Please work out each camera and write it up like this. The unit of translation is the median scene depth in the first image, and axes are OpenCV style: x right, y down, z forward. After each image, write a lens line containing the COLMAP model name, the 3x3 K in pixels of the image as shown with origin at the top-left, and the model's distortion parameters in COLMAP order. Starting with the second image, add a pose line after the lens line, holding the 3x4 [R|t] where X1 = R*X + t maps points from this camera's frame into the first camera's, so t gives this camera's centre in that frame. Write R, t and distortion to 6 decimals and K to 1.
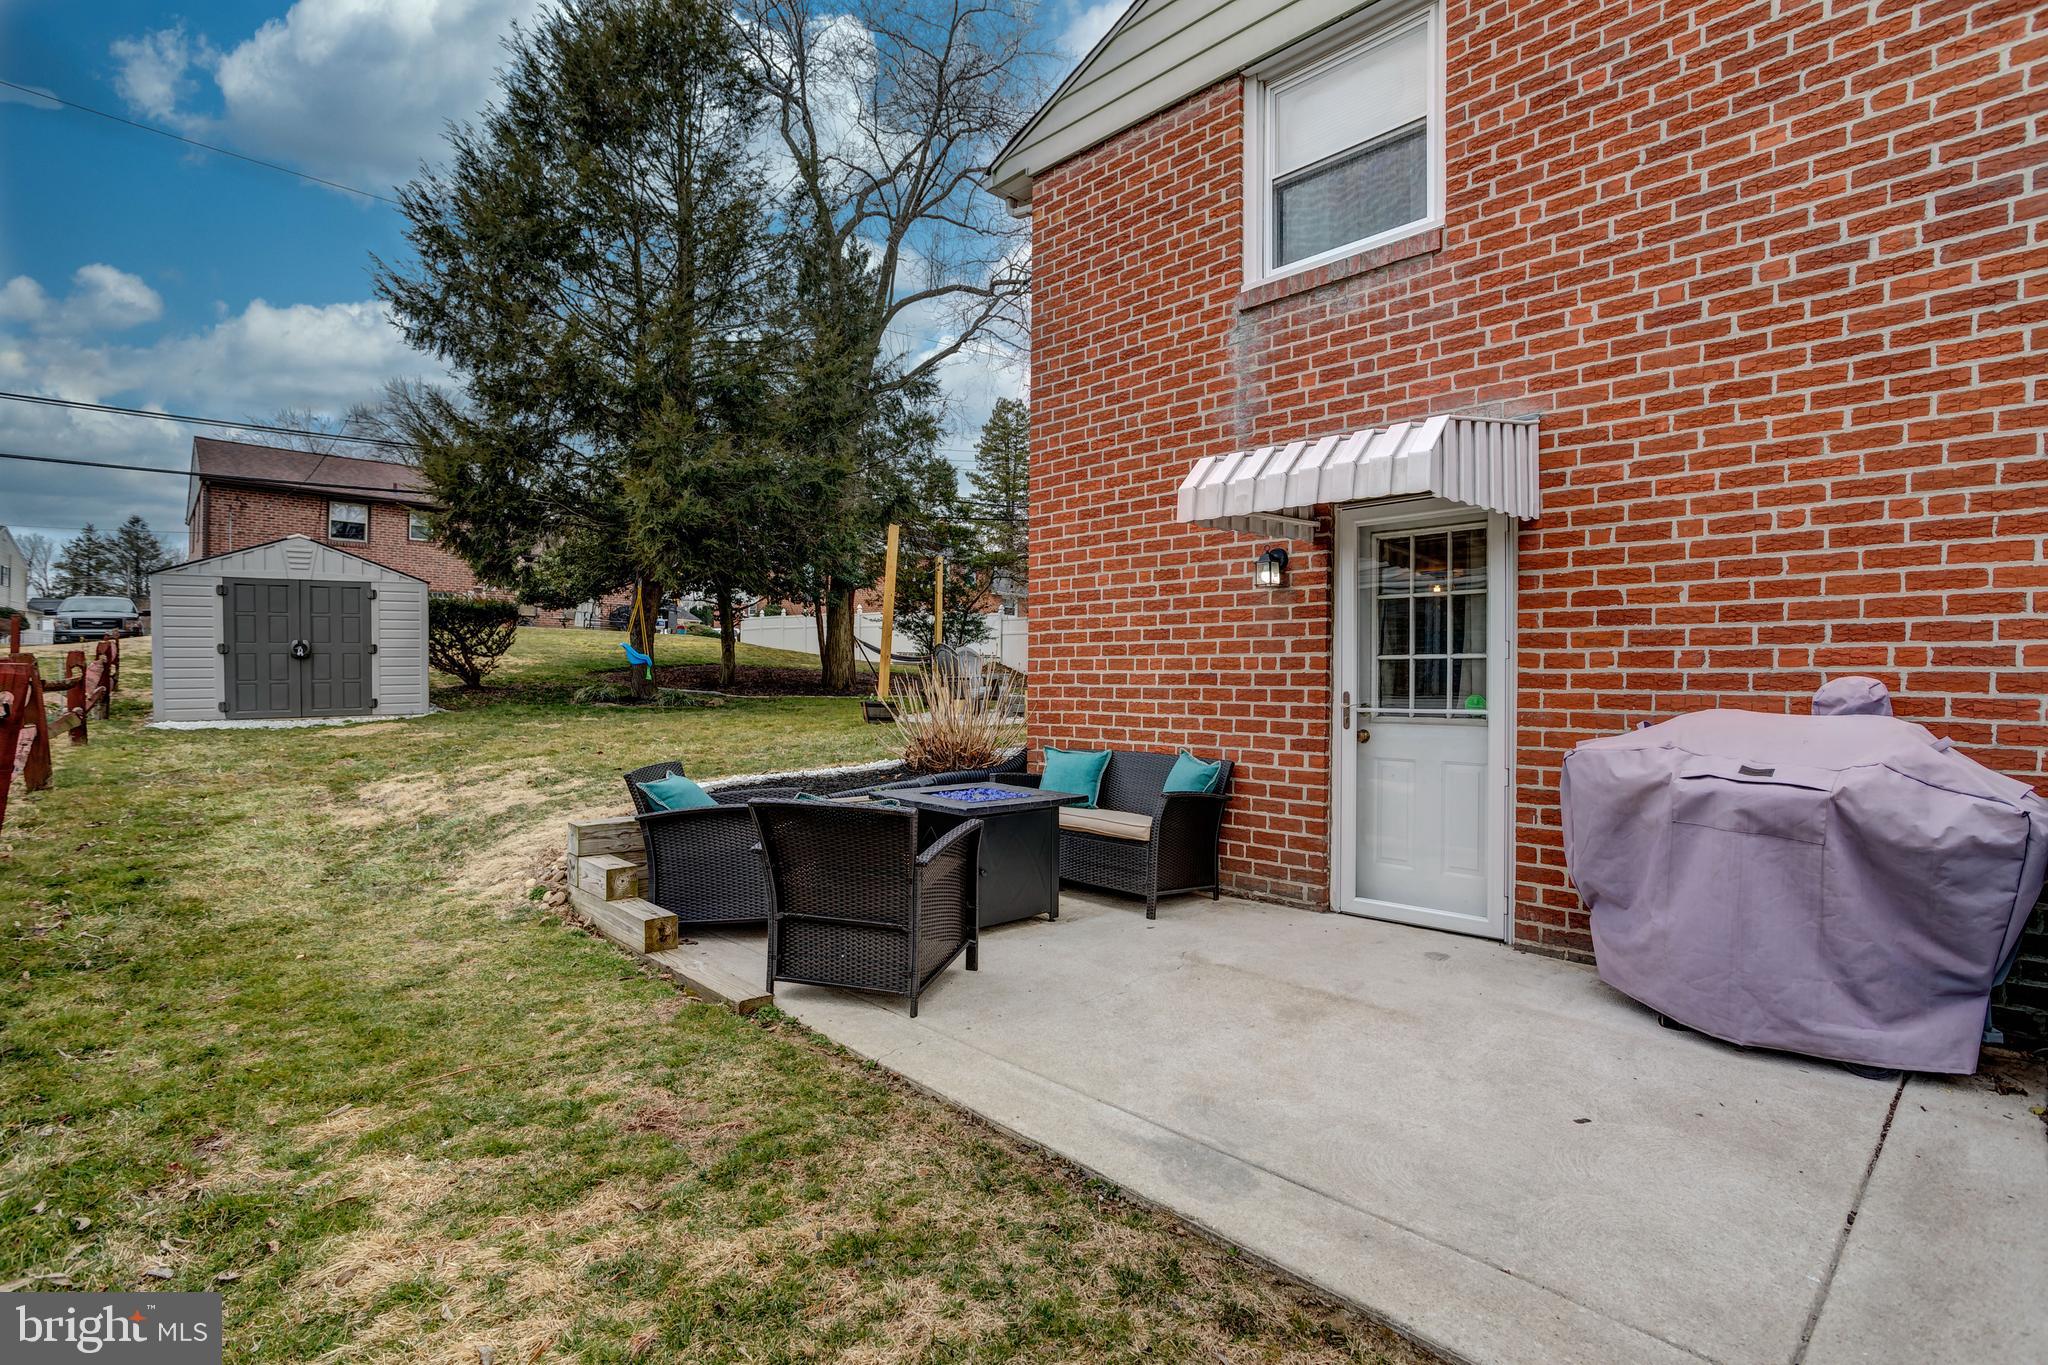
lens RADIAL K [[1002.3, 0, 1014.5], [0, 1002.3, 679.7], [0, 0, 1]] dist [-0.041135, 0.024734]
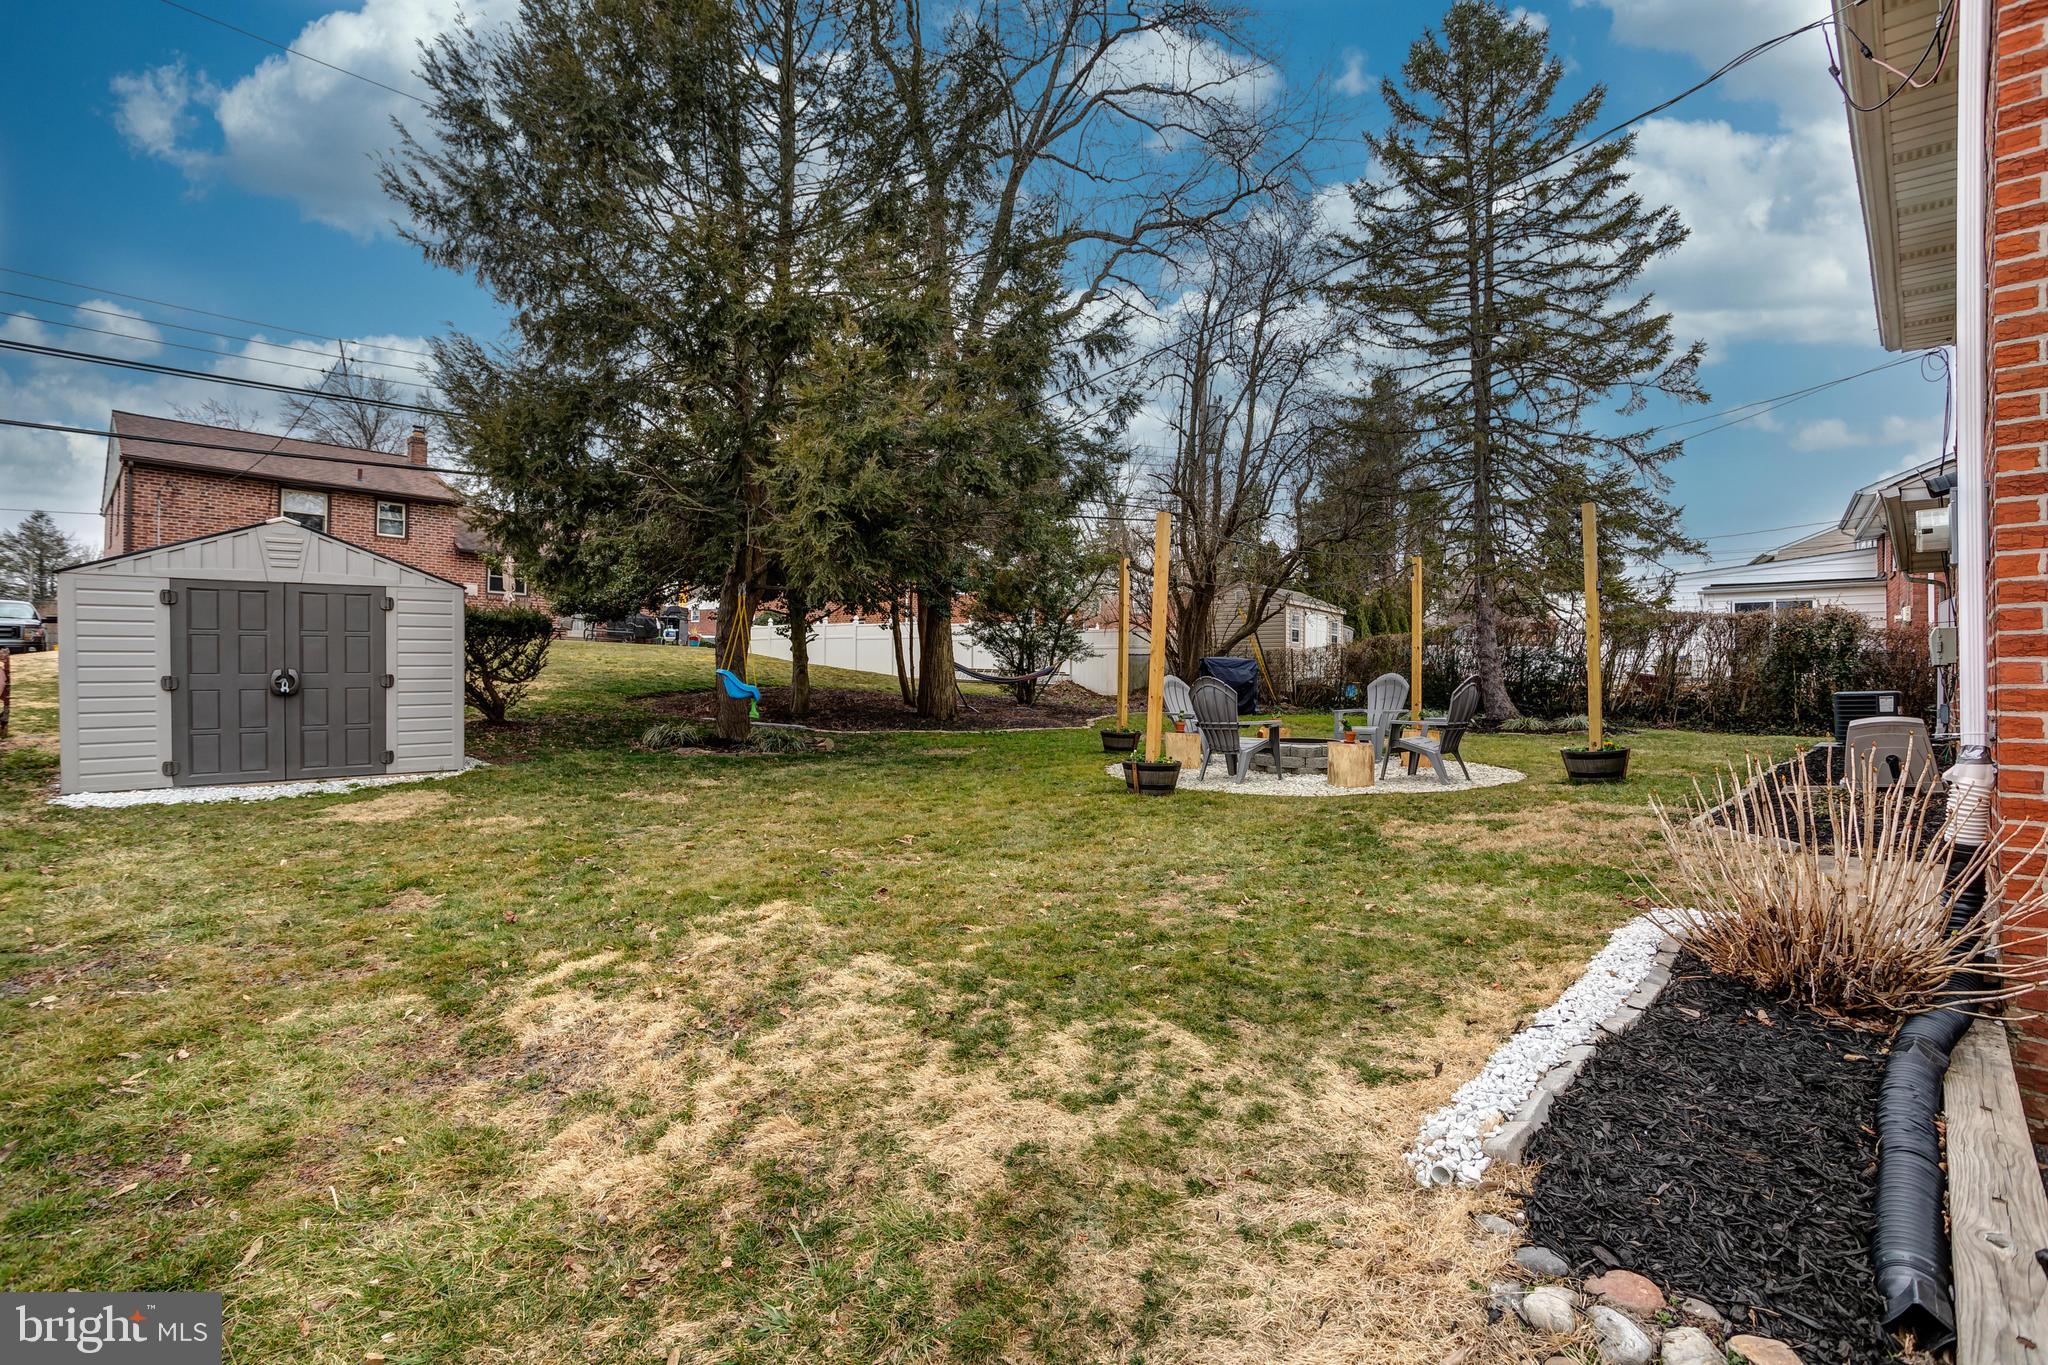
lens RADIAL K [[1002.3, 0, 1026.2], [0, 1002.3, 686.1], [0, 0, 1]] dist [-0.041135, 0.024734]
pose [[0.998364, 0.001181, 0.057166, -0.173677], [-0.001197, 0.999999, 0.000235, -0.021062], [-0.057165, -0.000303, 0.998365, 0.198345]]
